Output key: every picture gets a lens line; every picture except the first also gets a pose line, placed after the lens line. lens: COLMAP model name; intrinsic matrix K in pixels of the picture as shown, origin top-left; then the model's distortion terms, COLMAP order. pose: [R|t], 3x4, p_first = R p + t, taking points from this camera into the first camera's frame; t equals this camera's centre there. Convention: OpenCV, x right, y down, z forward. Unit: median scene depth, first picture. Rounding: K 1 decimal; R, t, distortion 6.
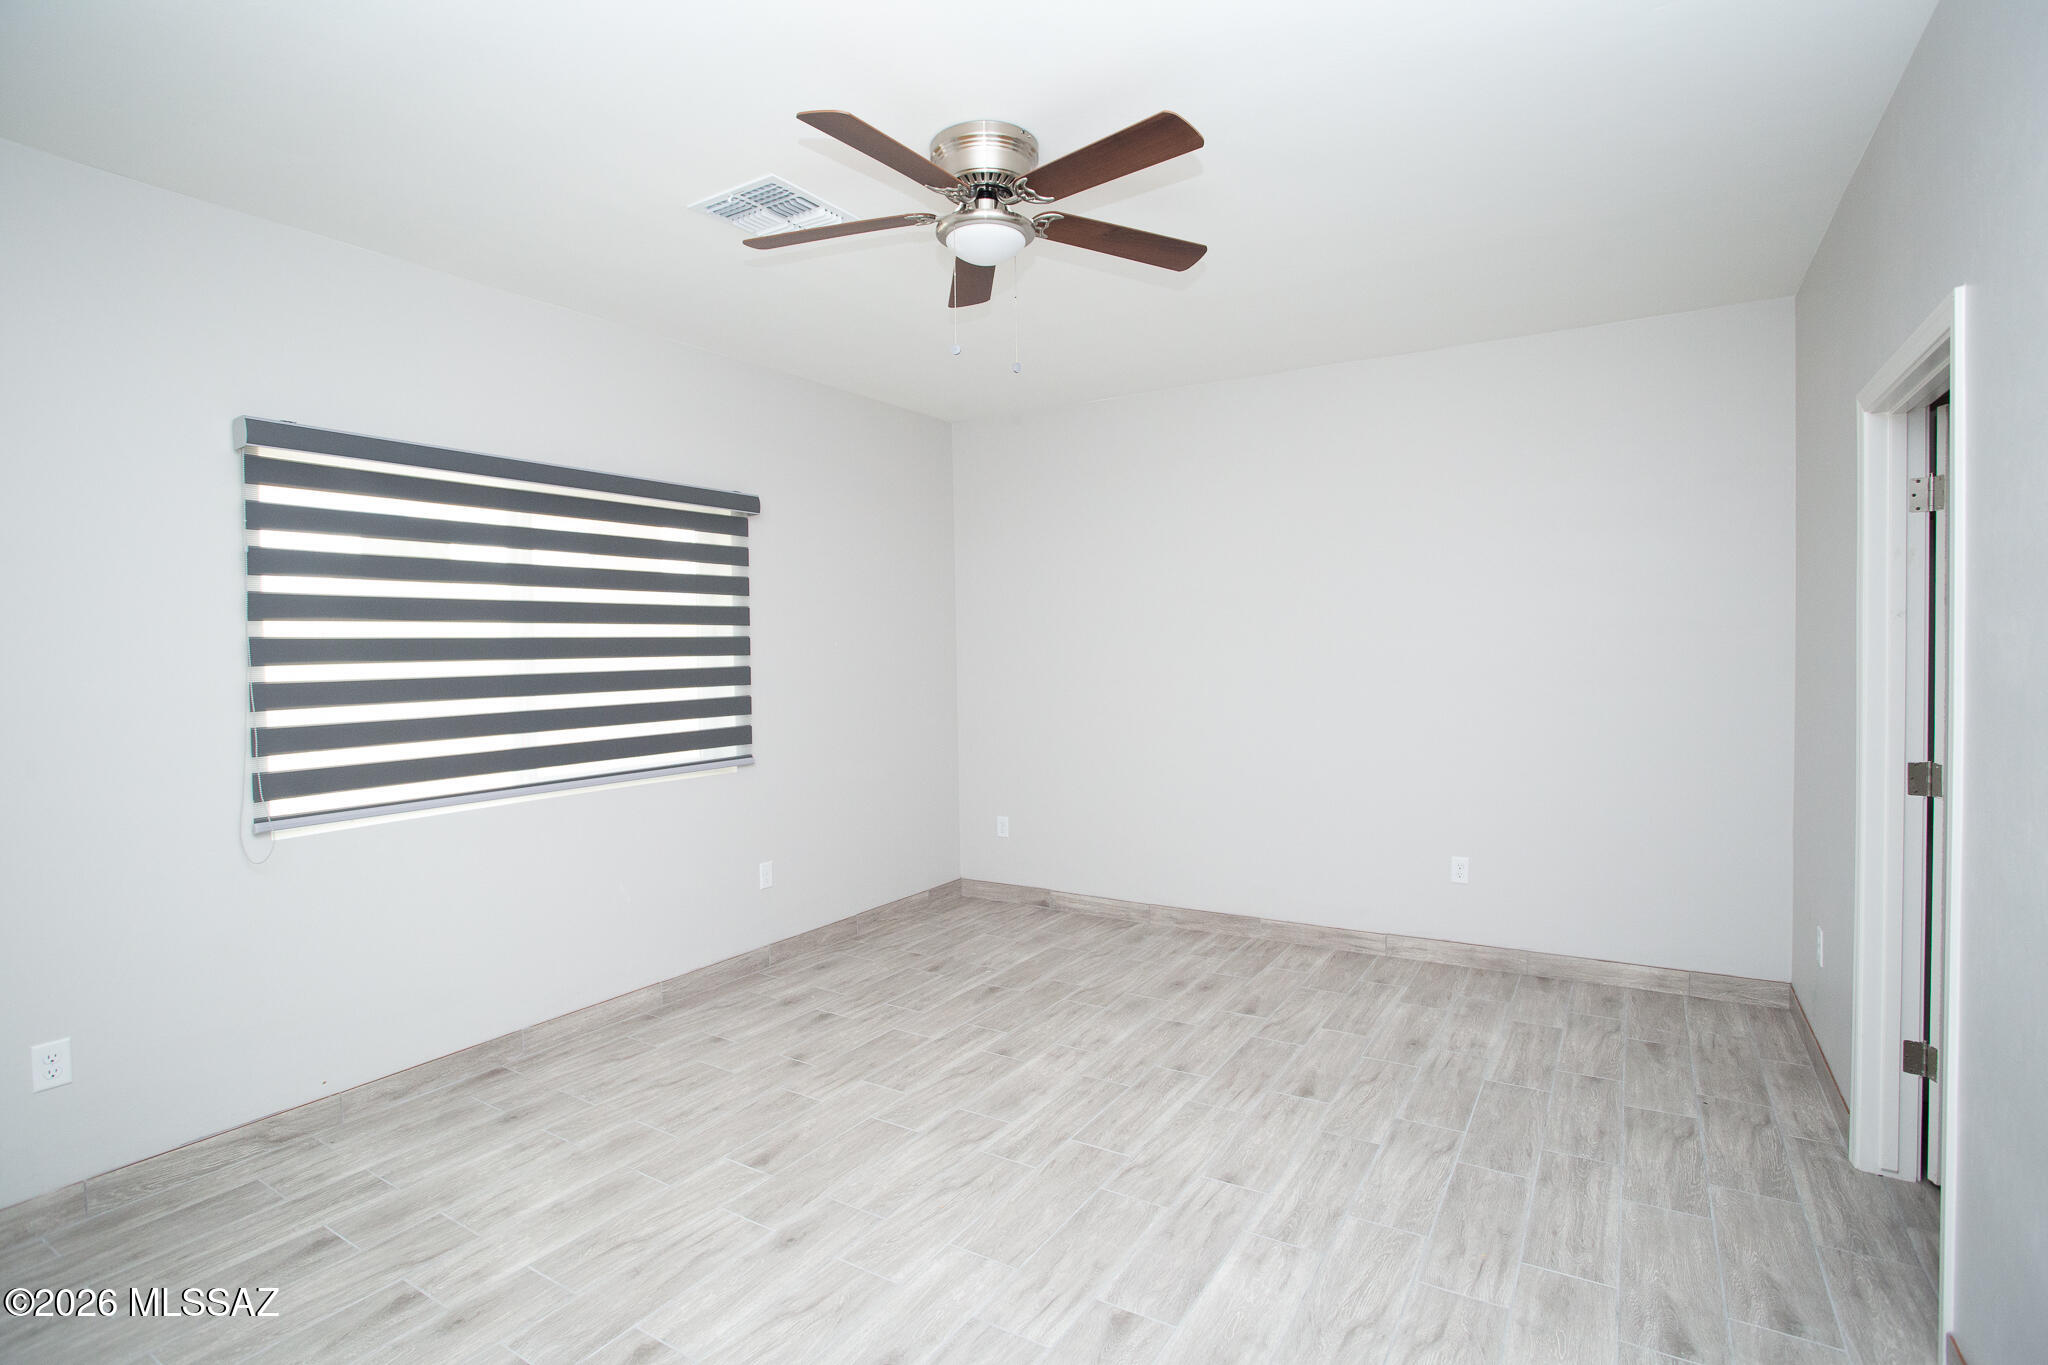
lens RADIAL K [[983.6, 0, 1033.5], [0, 983.6, 672.8], [0, 0, 1]] dist [0.000453, 0.000964]
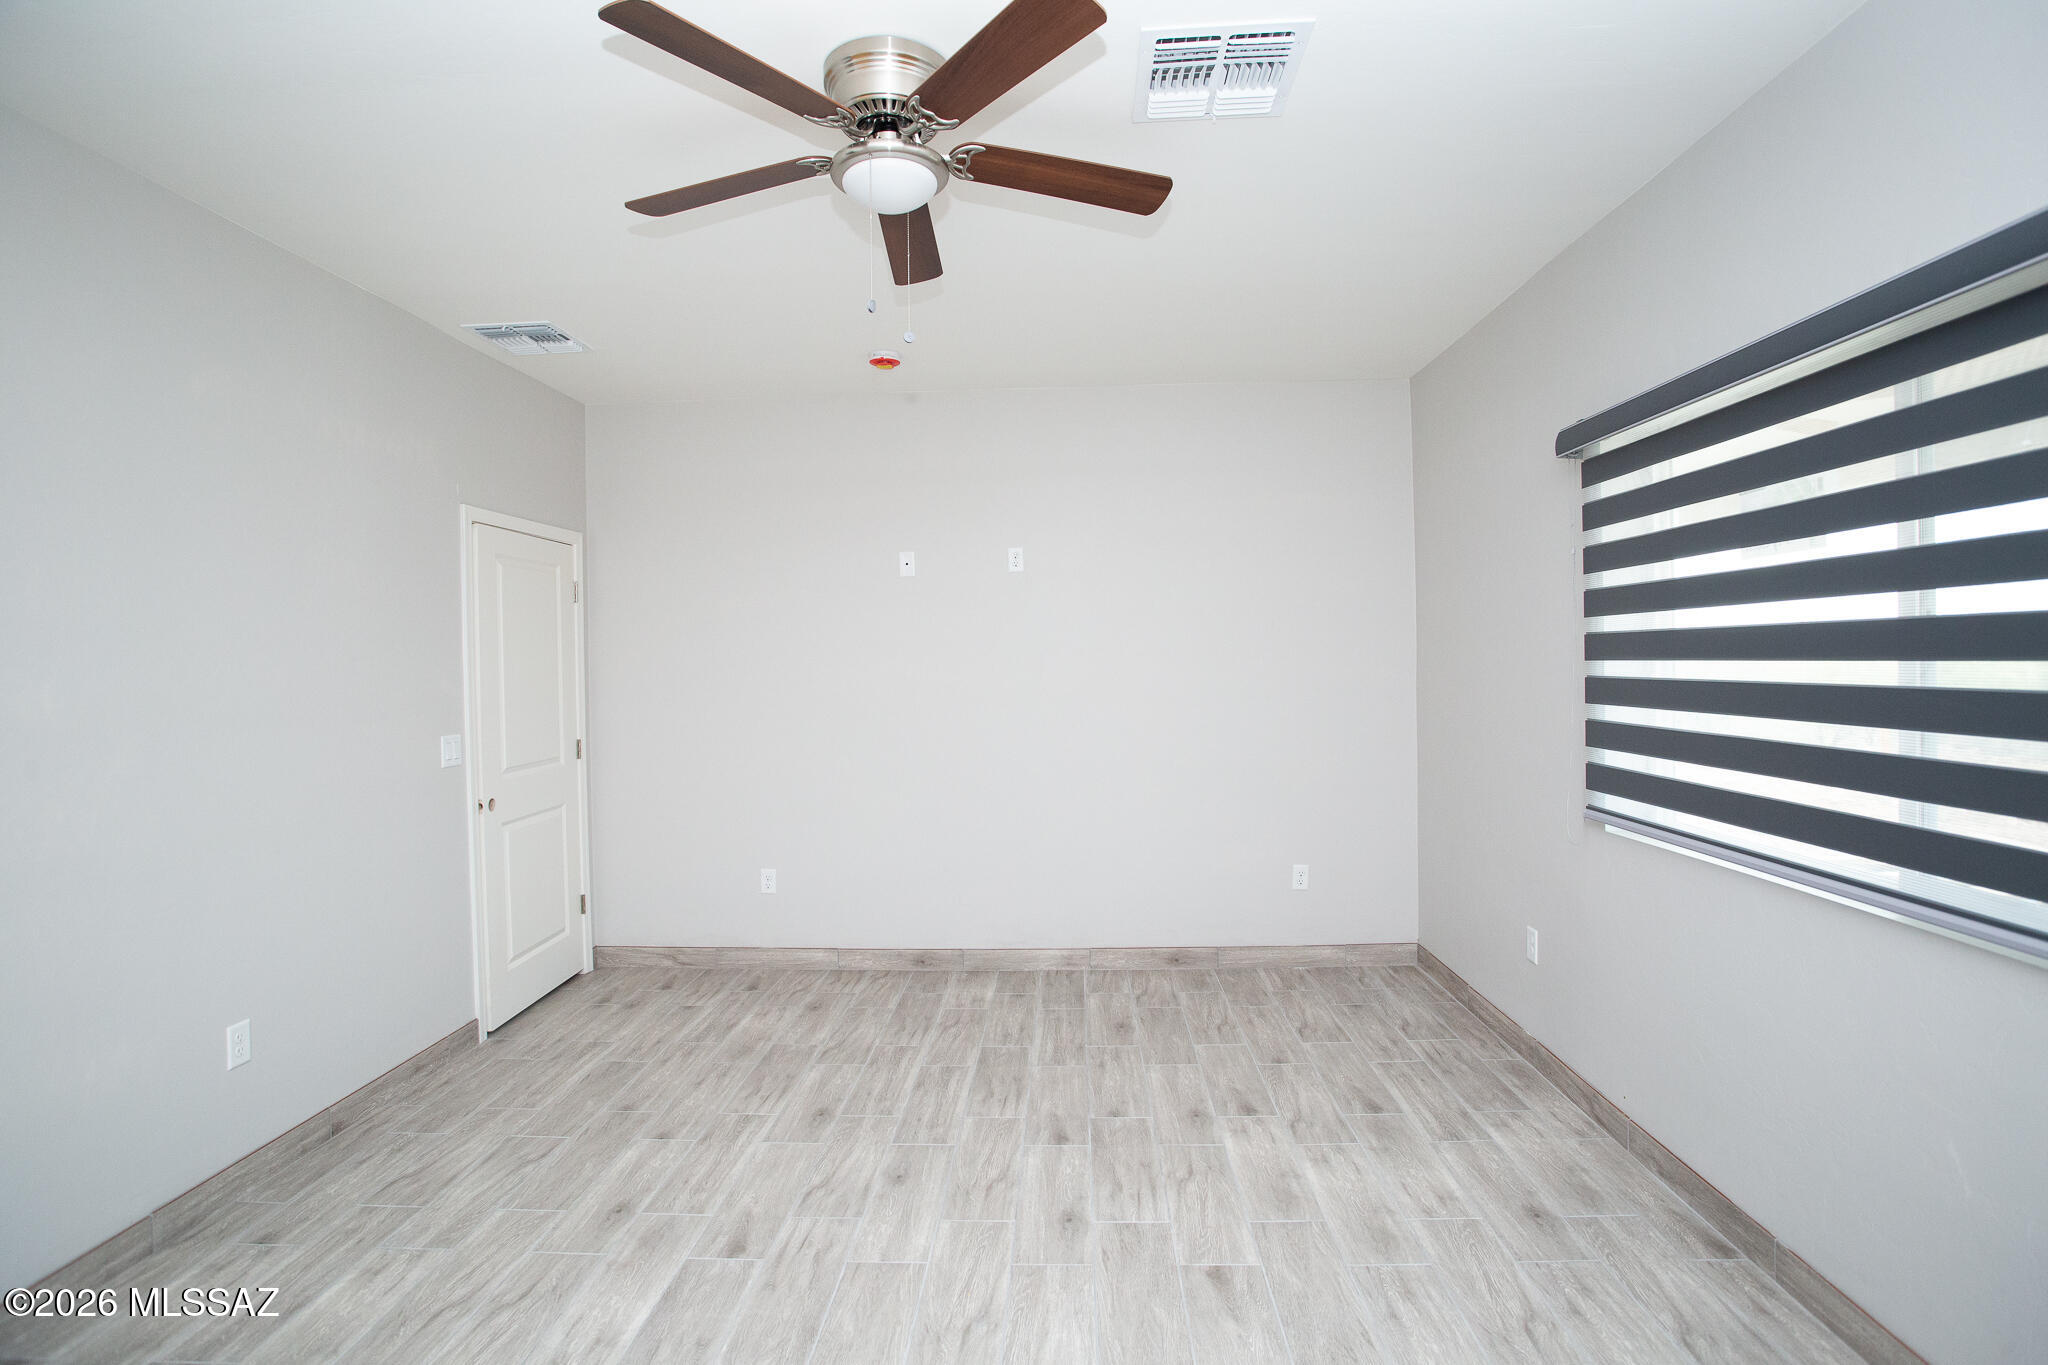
lens RADIAL K [[983.6, 0, 1033.5], [0, 983.6, 672.8], [0, 0, 1]] dist [0.000453, 0.000964]
pose [[-0.866721, 0.040815, -0.497120, 0.279237], [0.022325, 0.998822, 0.043083, -0.059835], [0.498293, 0.026243, -0.866611, 1.801390]]
